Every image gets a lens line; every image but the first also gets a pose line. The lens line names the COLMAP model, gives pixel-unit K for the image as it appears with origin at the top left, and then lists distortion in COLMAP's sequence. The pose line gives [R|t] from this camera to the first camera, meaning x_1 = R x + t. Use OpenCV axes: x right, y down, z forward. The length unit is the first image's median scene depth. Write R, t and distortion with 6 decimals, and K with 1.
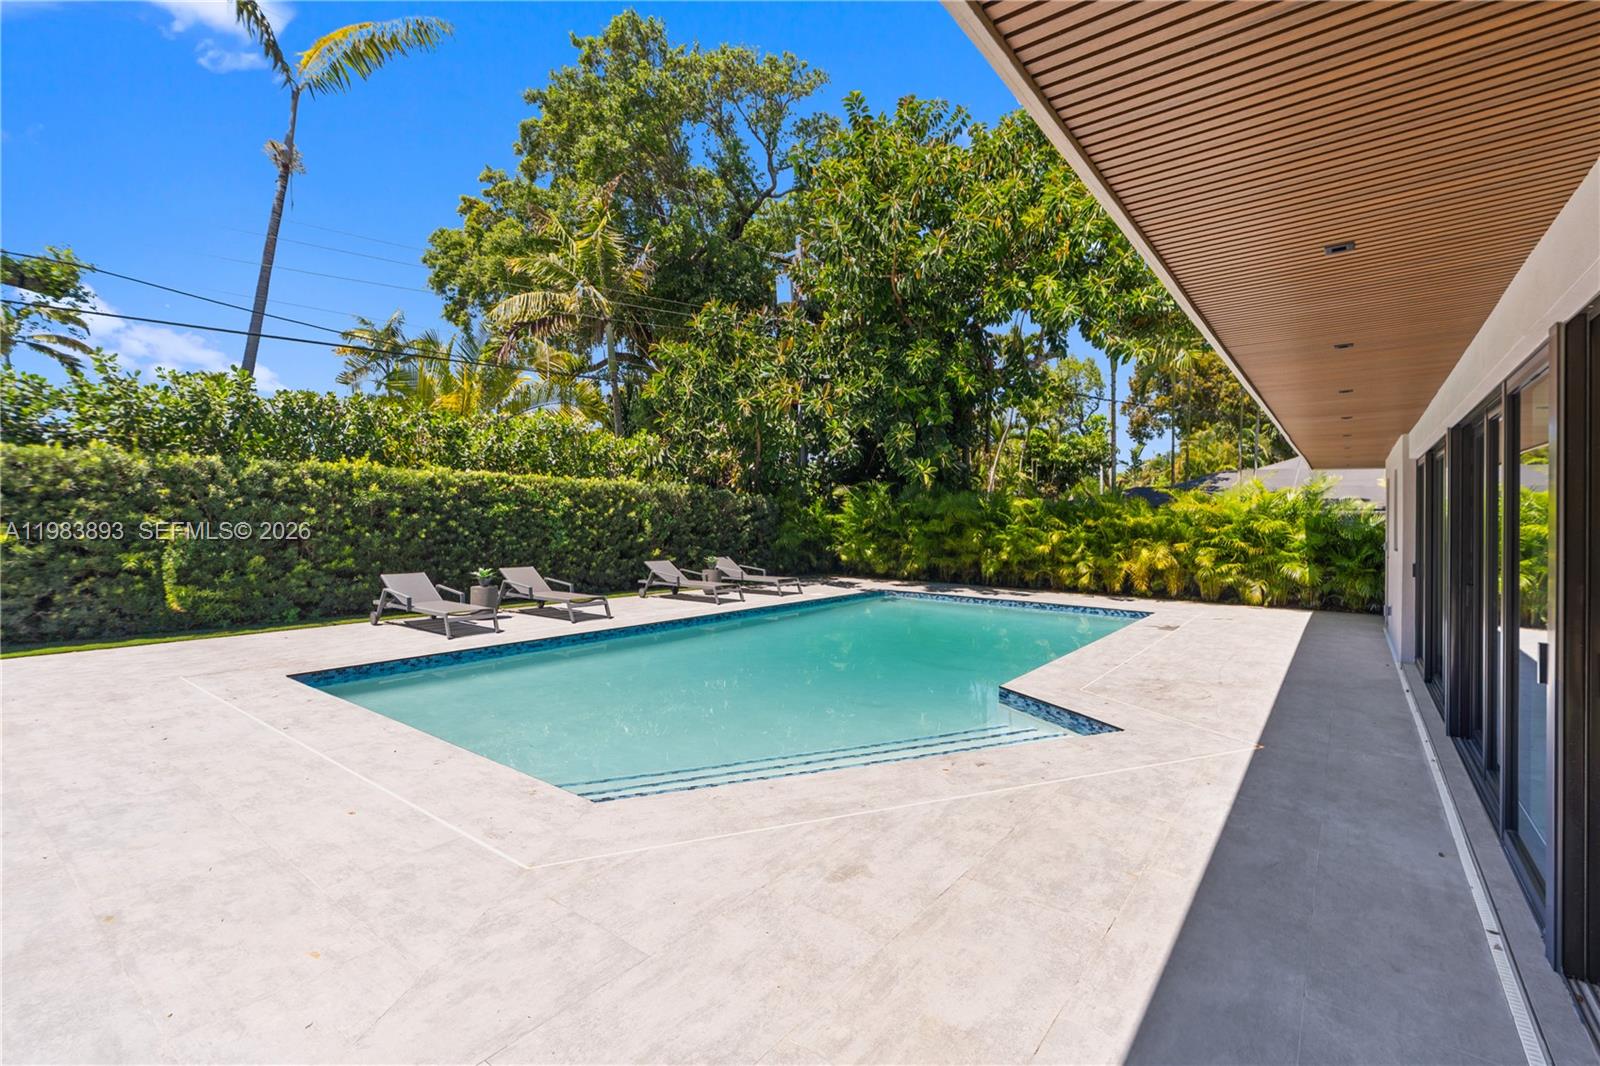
lens RADIAL K [[721.8, 0, 795.4], [0, 721.8, 504.5], [0, 0, 1]] dist [-0.001834, 0.000832]
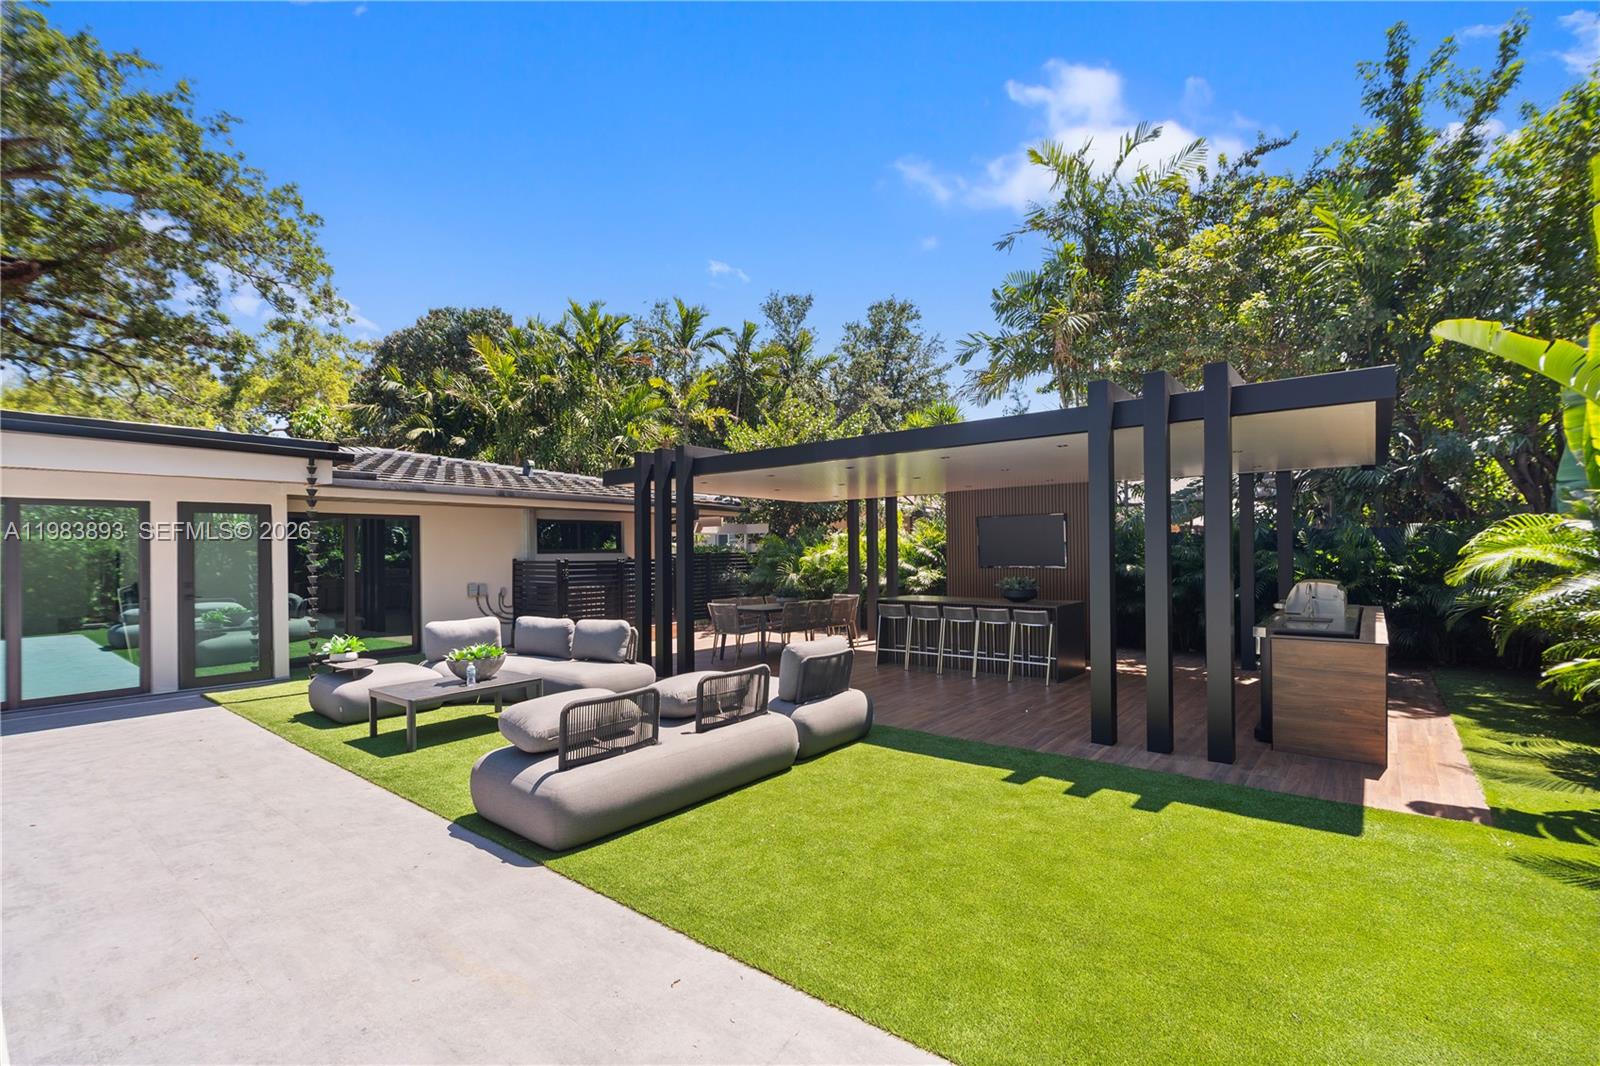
lens RADIAL K [[711.9, 0, 809.3], [0, 711.9, 547.4], [0, 0, 1]] dist [-0.005361, -0.000014]
pose [[-0.999866, -0.000371, 0.016379, -0.547974], [-0.000597, 0.999905, -0.013800, -0.001467], [-0.016372, -0.013808, -0.999771, 0.616718]]
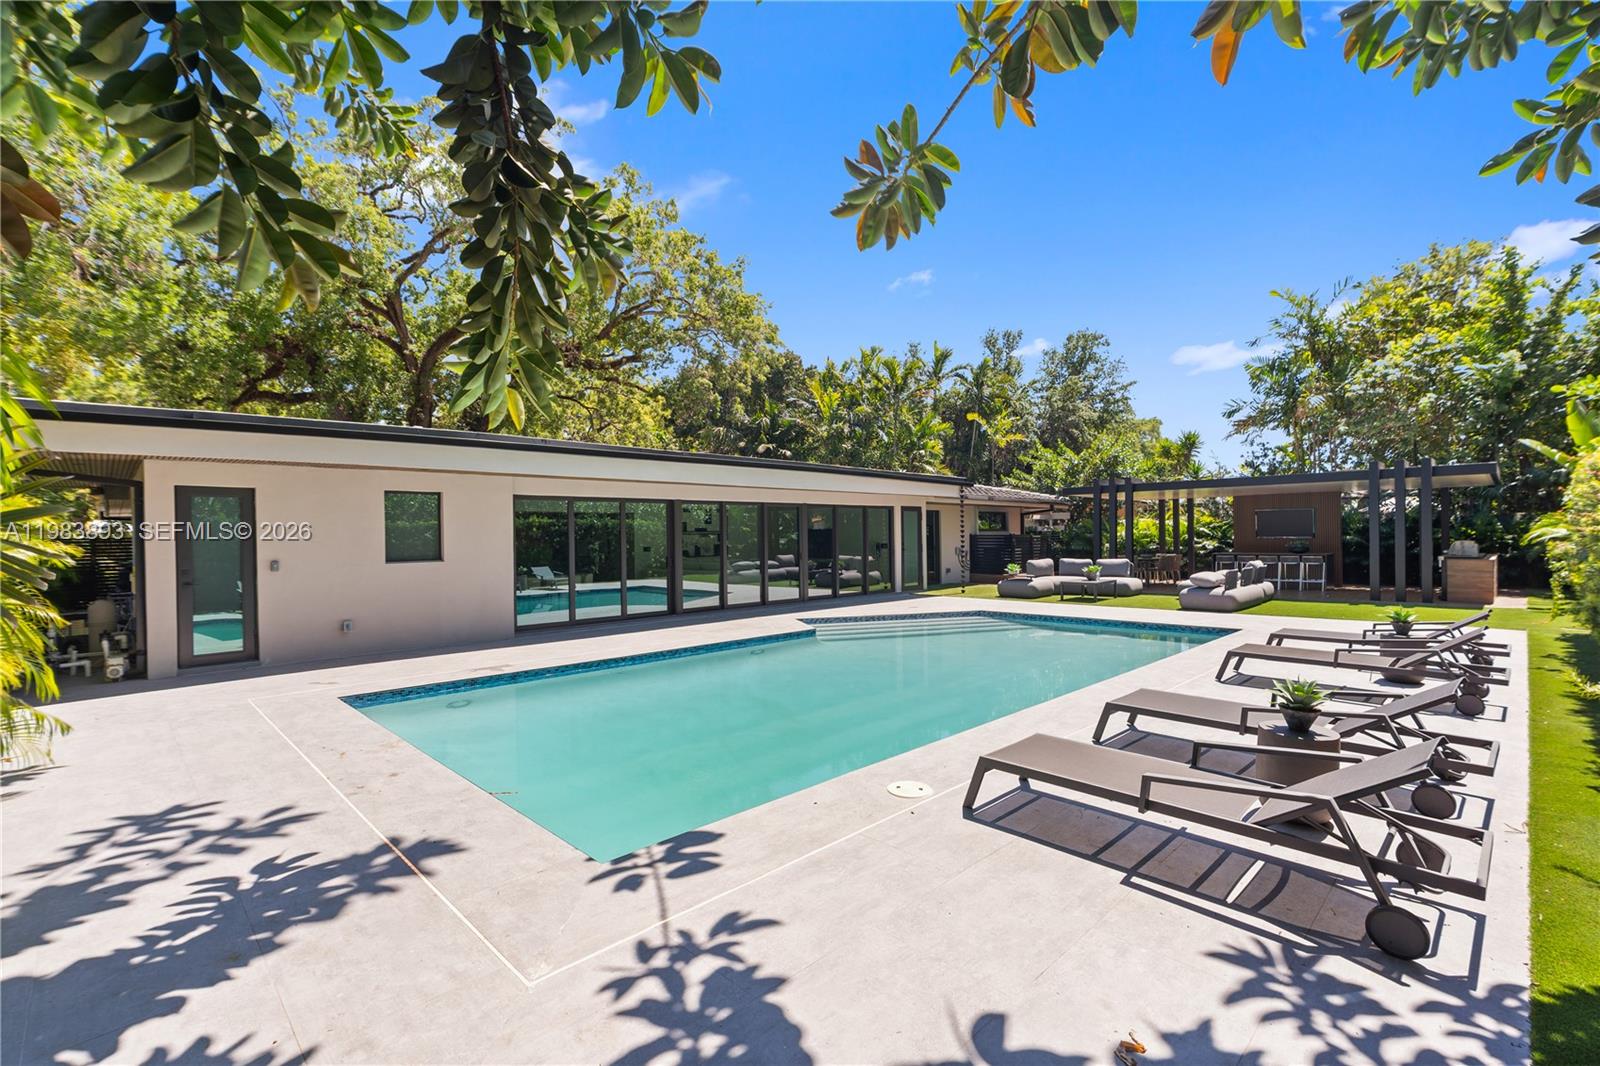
lens RADIAL K [[712.3, 0, 812.8], [0, 712.3, 536.7], [0, 0, 1]] dist [-0.004072, 0.000217]
pose [[-0.991932, -0.000216, 0.126771, 0.029618], [-0.001021, 0.999980, -0.006283, 0.019474], [-0.126767, -0.006361, -0.991912, 1.420255]]
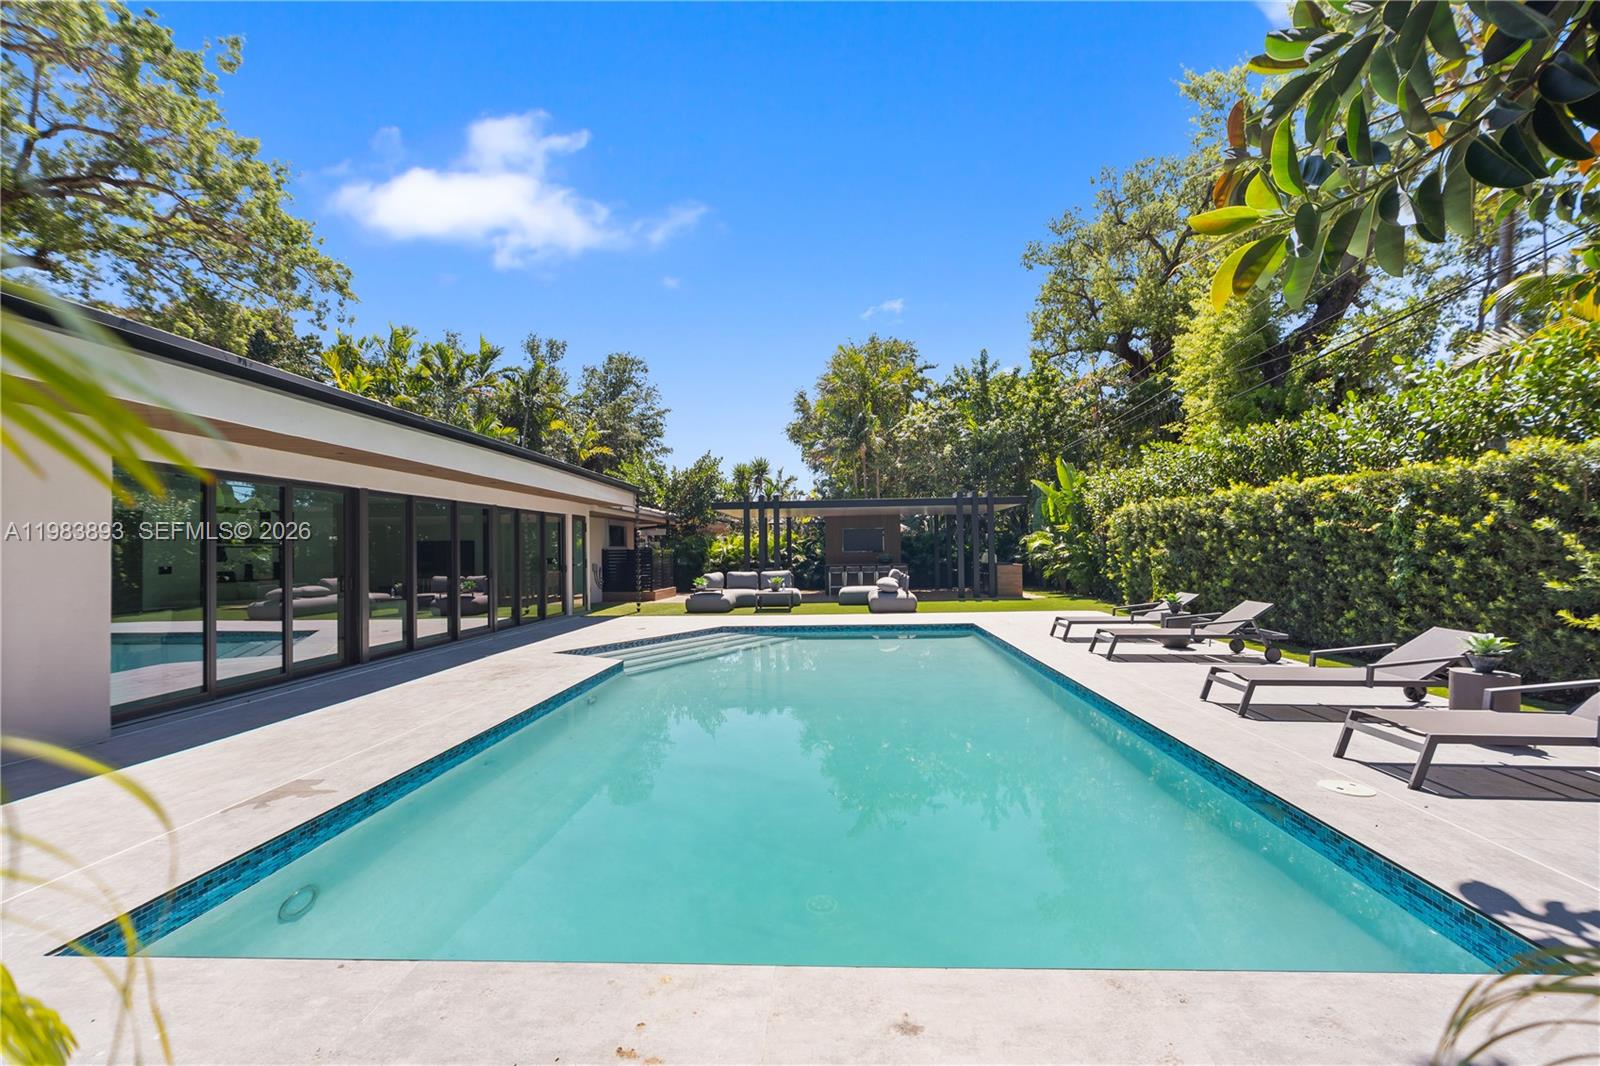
lens RADIAL K [[707.4, 0, 805.3], [0, 707.4, 534.2], [0, 0, 1]] dist [-0.003213, 0.000119]
pose [[-0.823338, -0.012006, -0.567425, 0.394367], [0.010612, 0.999276, -0.036541, 0.031311], [0.567453, -0.036107, -0.822614, 1.213929]]
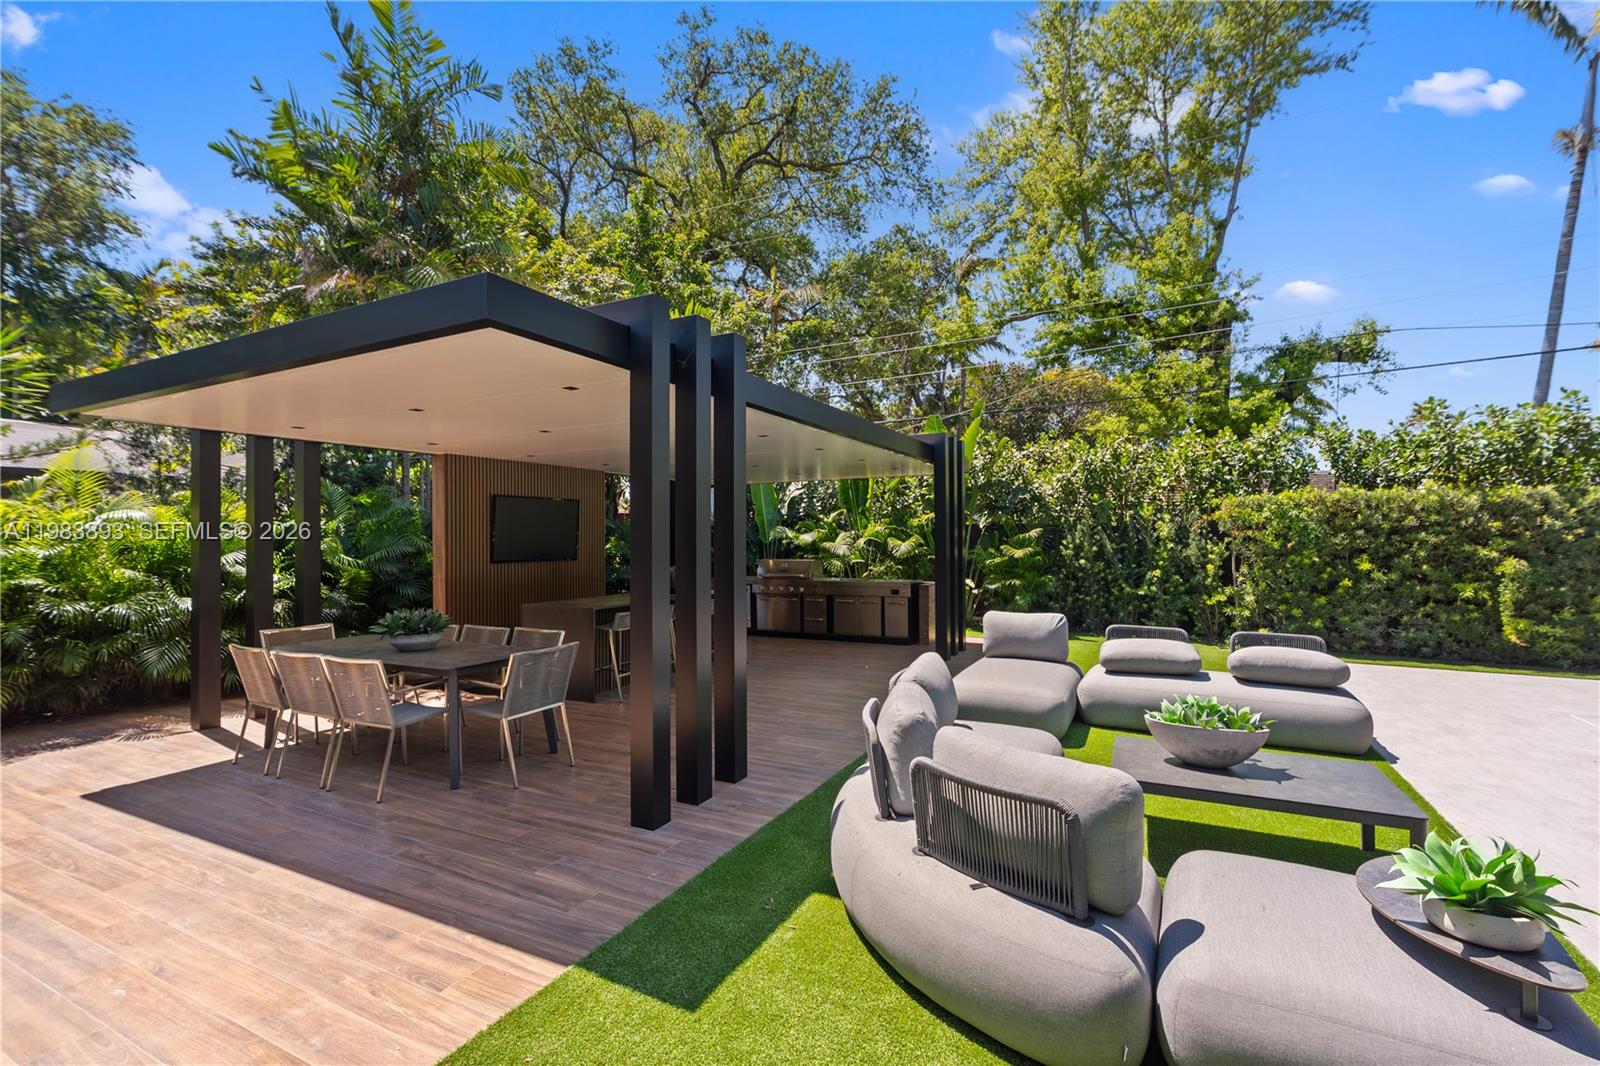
lens RADIAL K [[716.8, 0, 800.4], [0, 716.8, 530.4], [0, 0, 1]] dist [-0.003939, 0.000704]
pose [[0.191586, -0.020168, -0.981269, -0.049884], [0.013203, 0.999751, -0.017970, -0.003054], [0.981387, -0.009513, 0.191805, -0.109795]]
